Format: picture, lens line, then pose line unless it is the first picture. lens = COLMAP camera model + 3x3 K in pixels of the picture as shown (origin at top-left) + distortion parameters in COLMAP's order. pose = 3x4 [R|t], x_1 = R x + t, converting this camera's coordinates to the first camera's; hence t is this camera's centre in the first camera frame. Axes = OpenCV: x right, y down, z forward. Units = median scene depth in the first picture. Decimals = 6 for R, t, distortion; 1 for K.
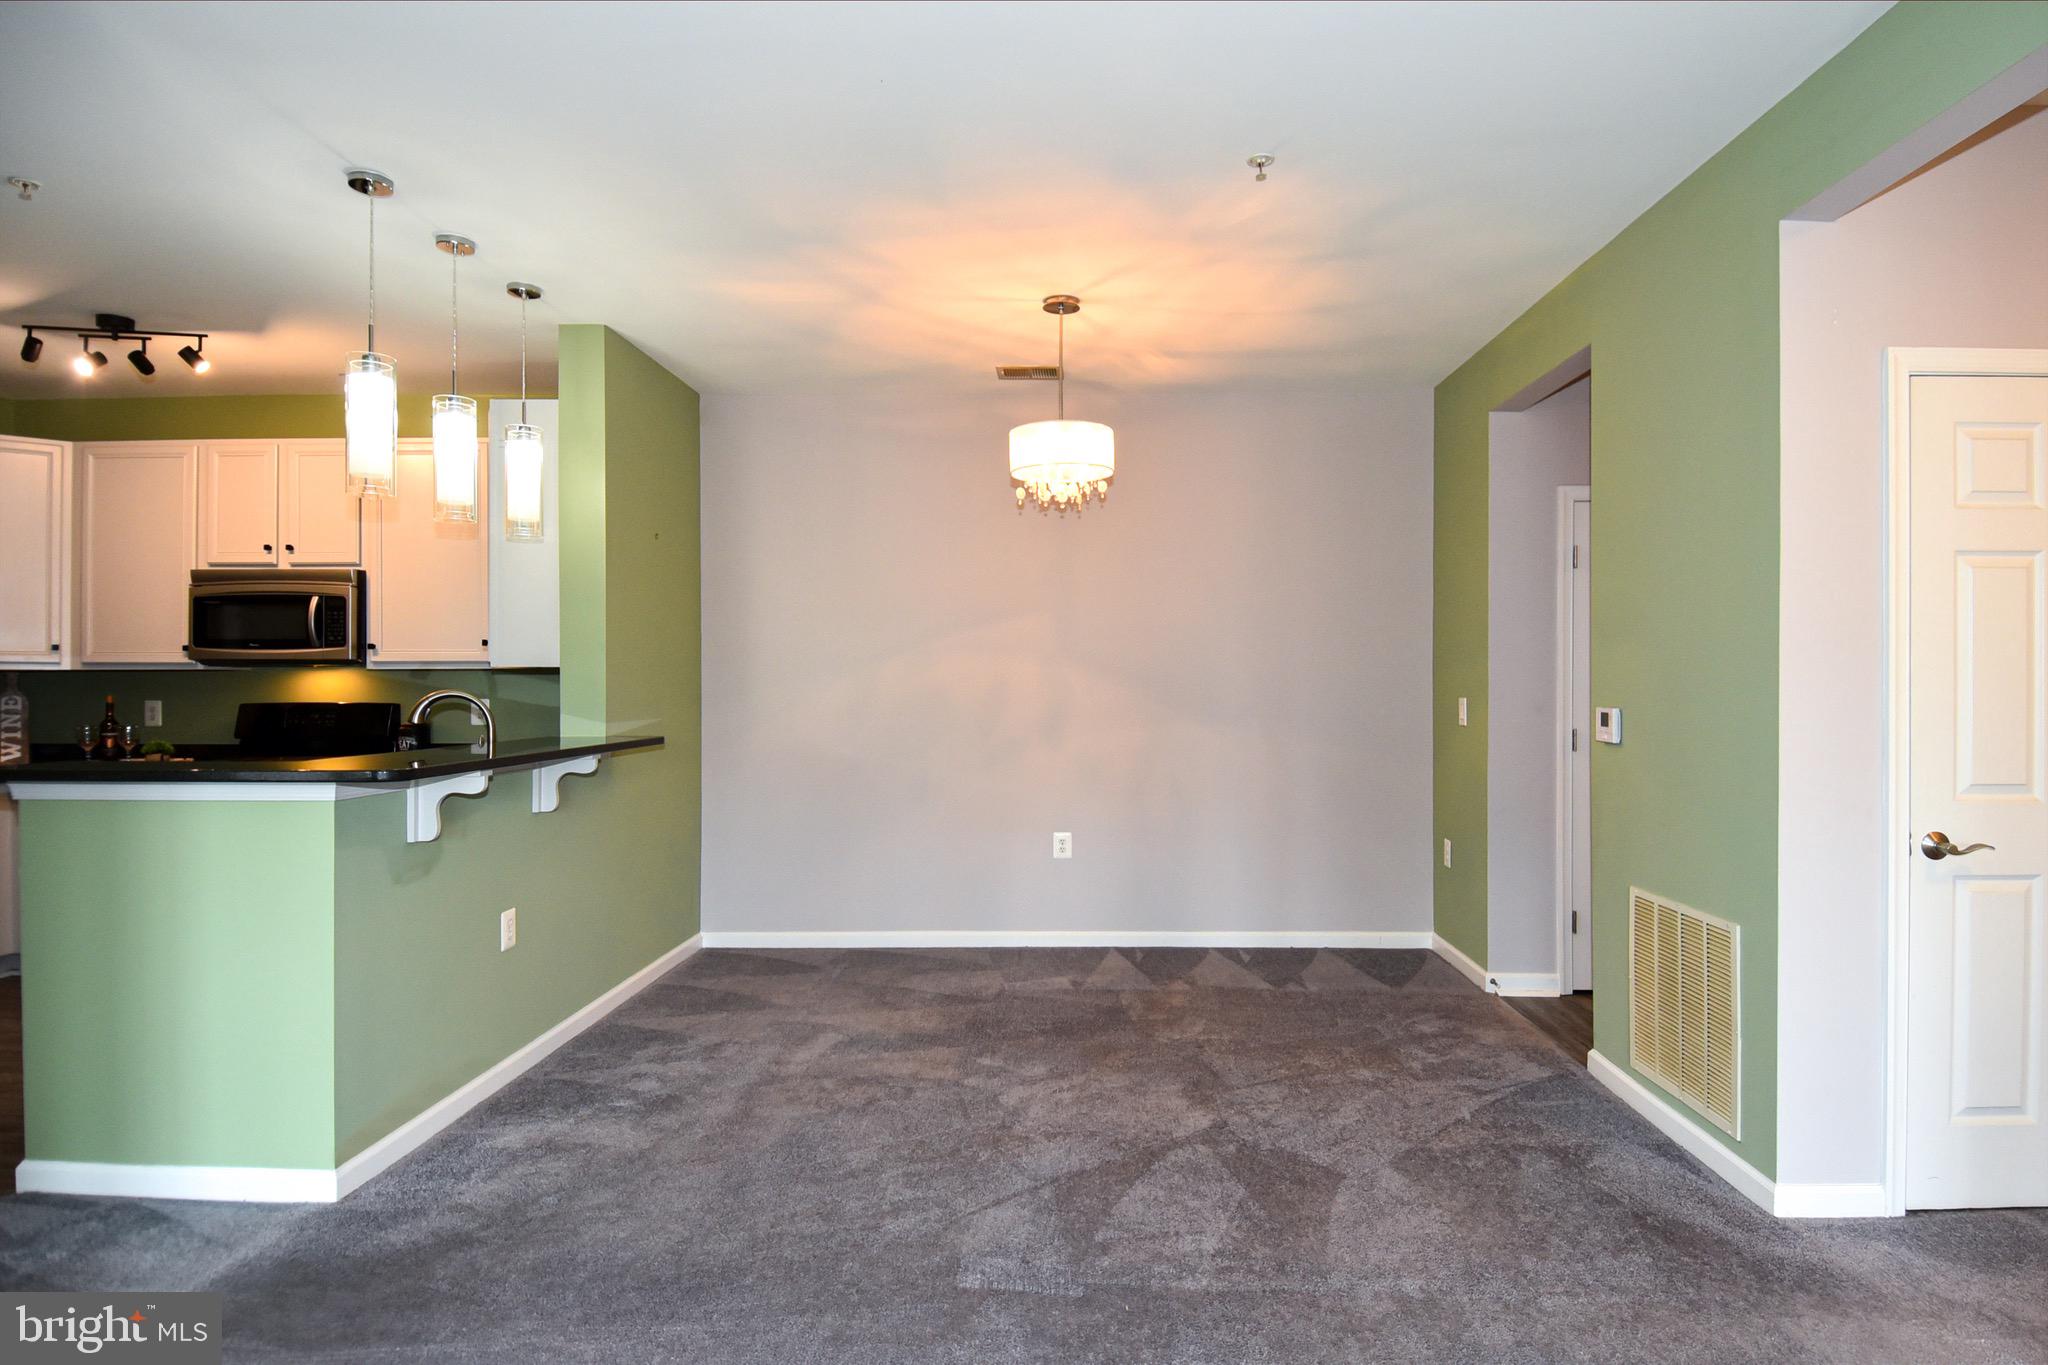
lens RADIAL K [[1122.6, 0, 1092.8], [0, 1122.6, 683.9], [0, 0, 1]] dist [-0.018709, -0.013100]
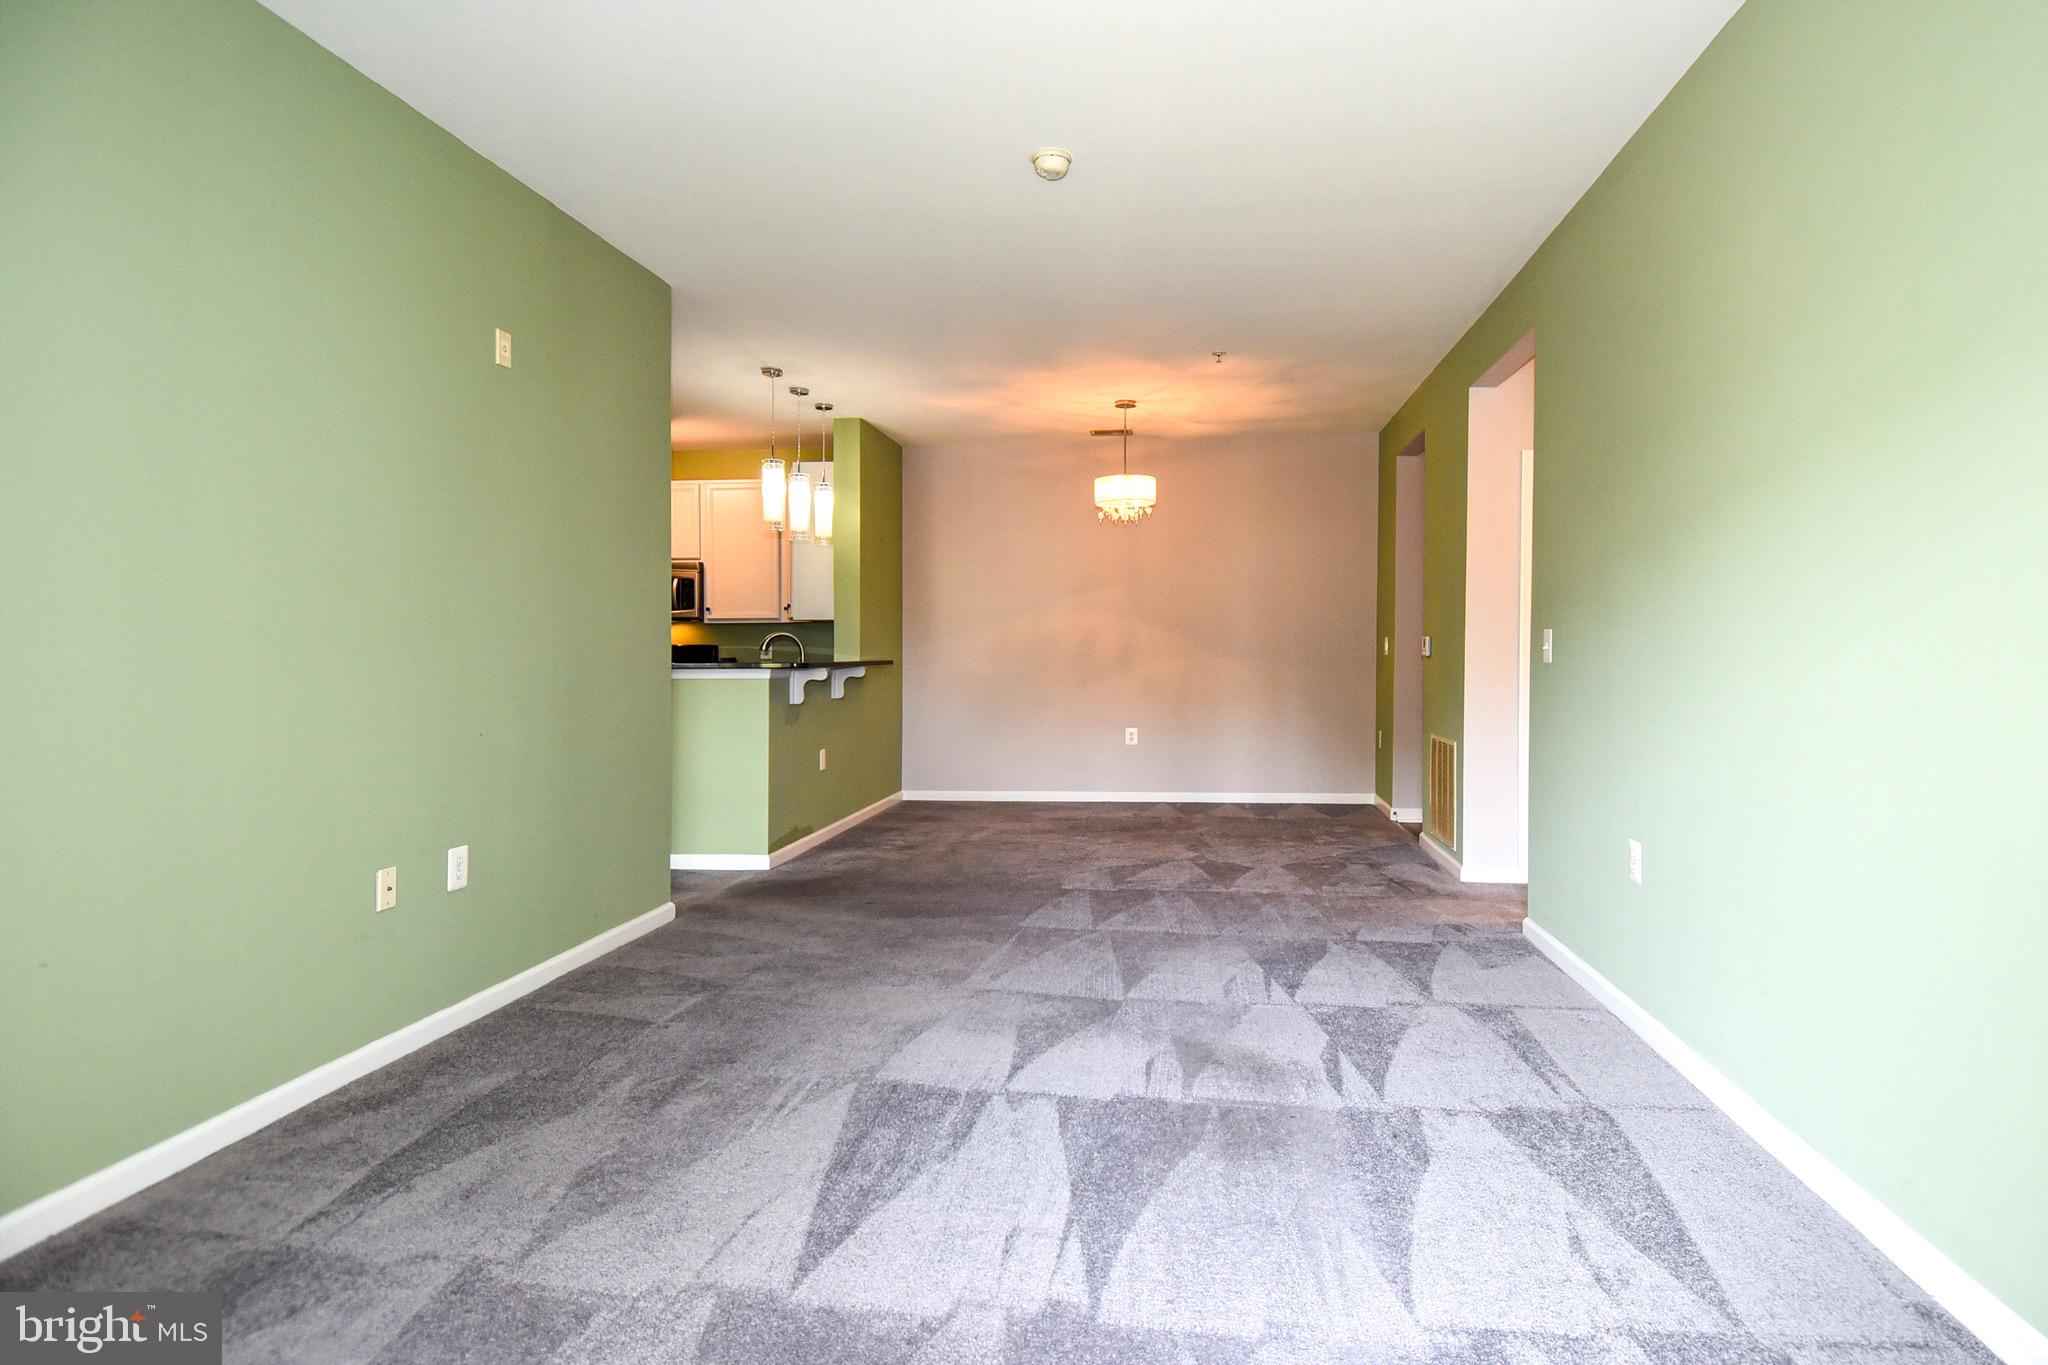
lens RADIAL K [[1090.8, 0, 1036.6], [0, 1090.8, 687.2], [0, 0, 1]] dist [0.003564, -0.000826]
pose [[0.989198, 0.005863, -0.146469, 0.077777], [-0.001430, 0.999538, 0.030353, 0.037894], [0.146579, -0.029816, 0.988749, -0.620124]]
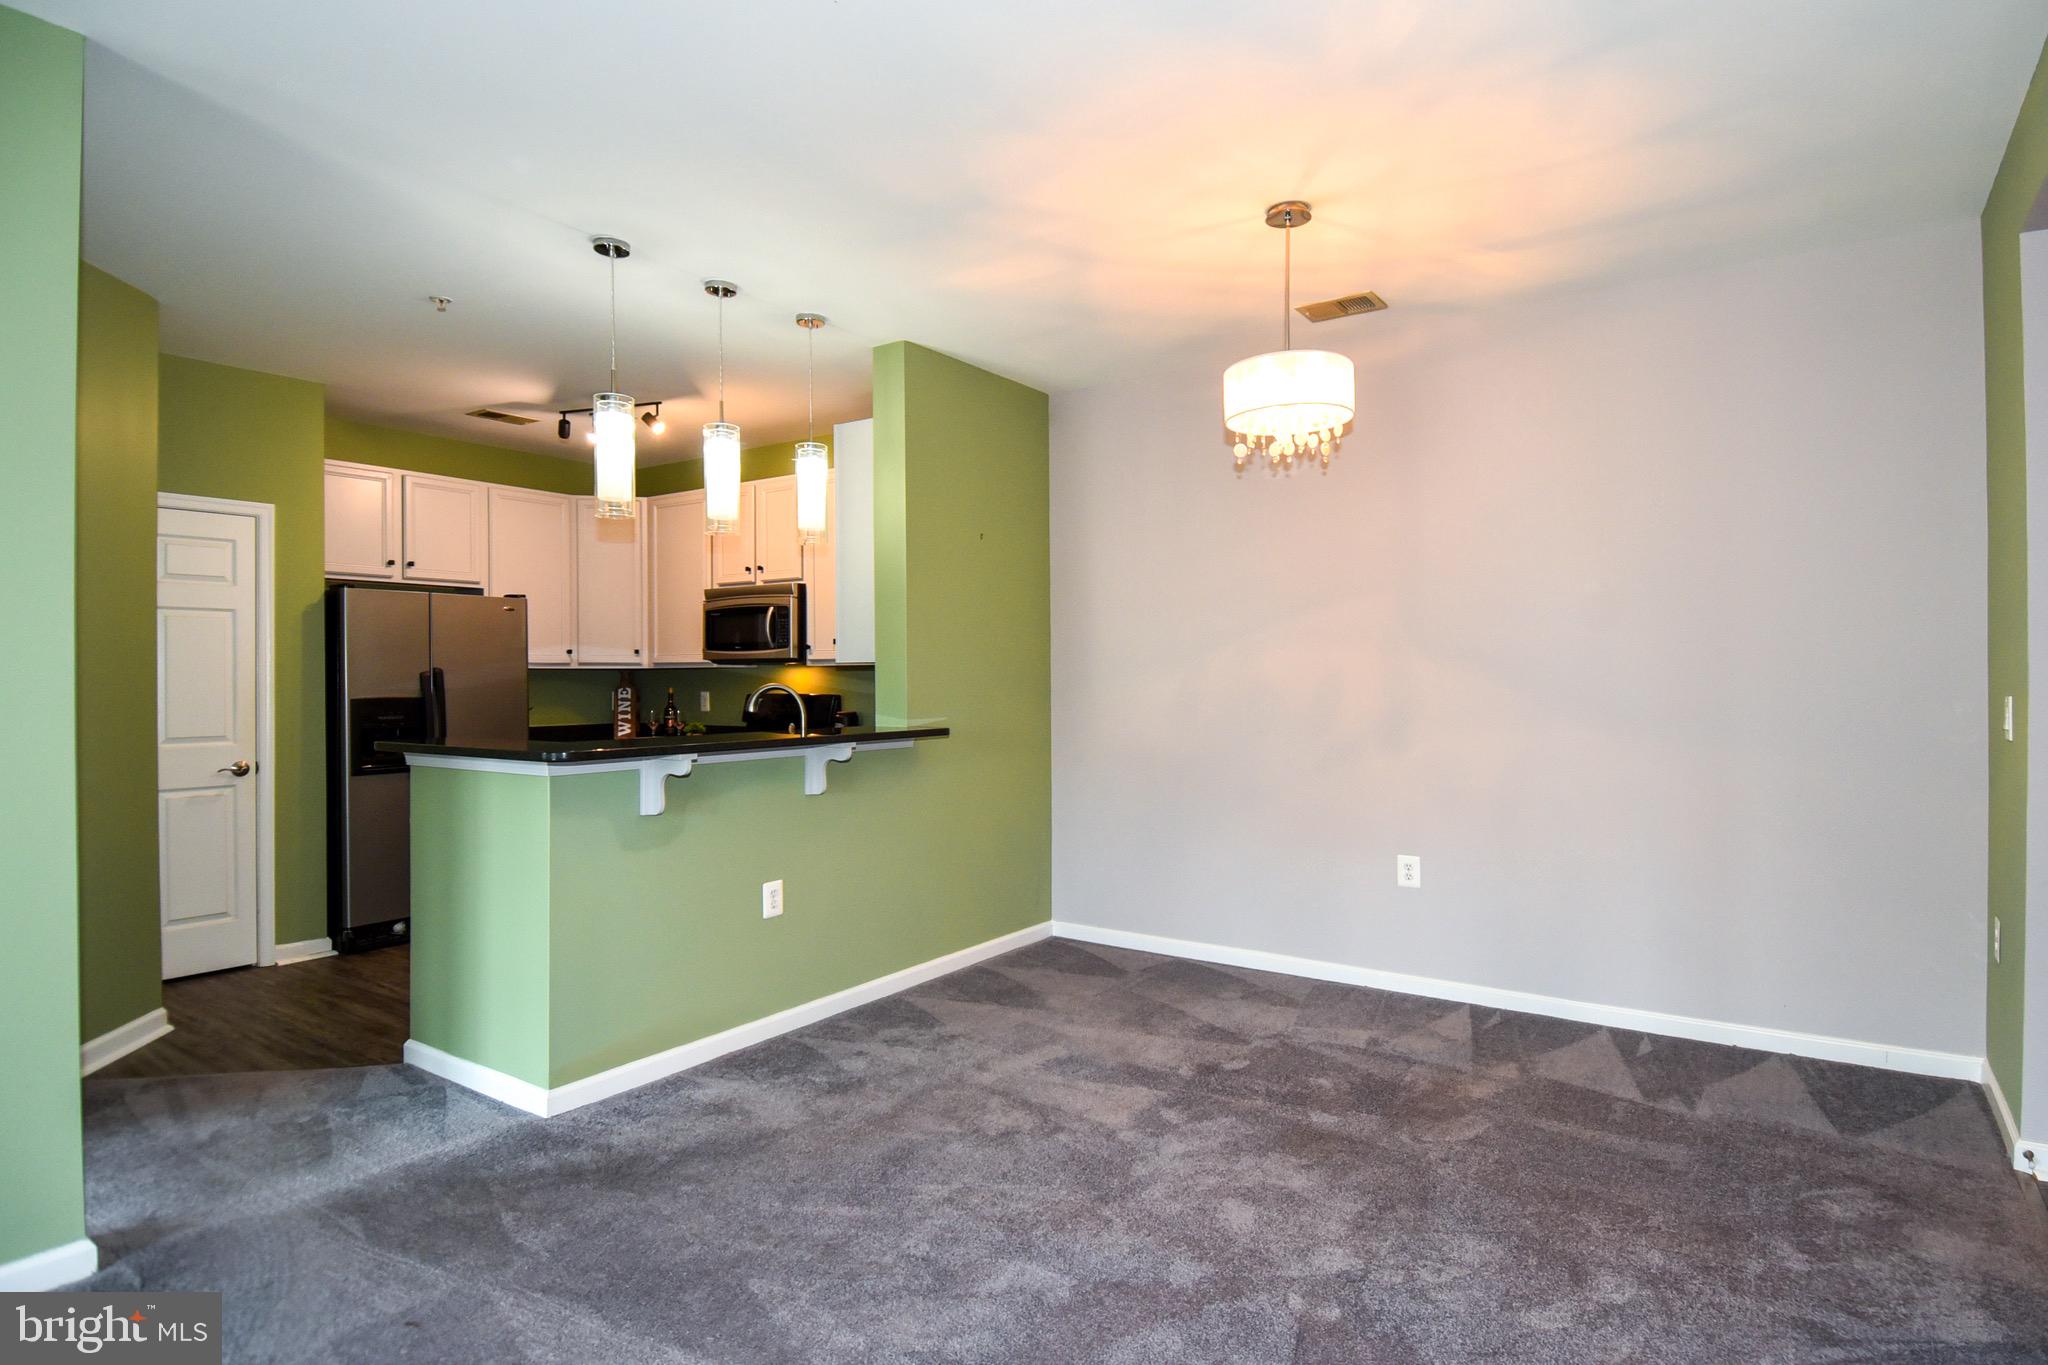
lens RADIAL K [[1090.8, 0, 1037.4], [0, 1090.8, 682.2], [0, 0, 1]] dist [0.003564, -0.000826]
pose [[0.820366, 0.000150, -0.571839, 0.260151], [0.000717, 0.999999, 0.001292, 0.002994], [0.571839, -0.001470, 0.820365, 0.219783]]
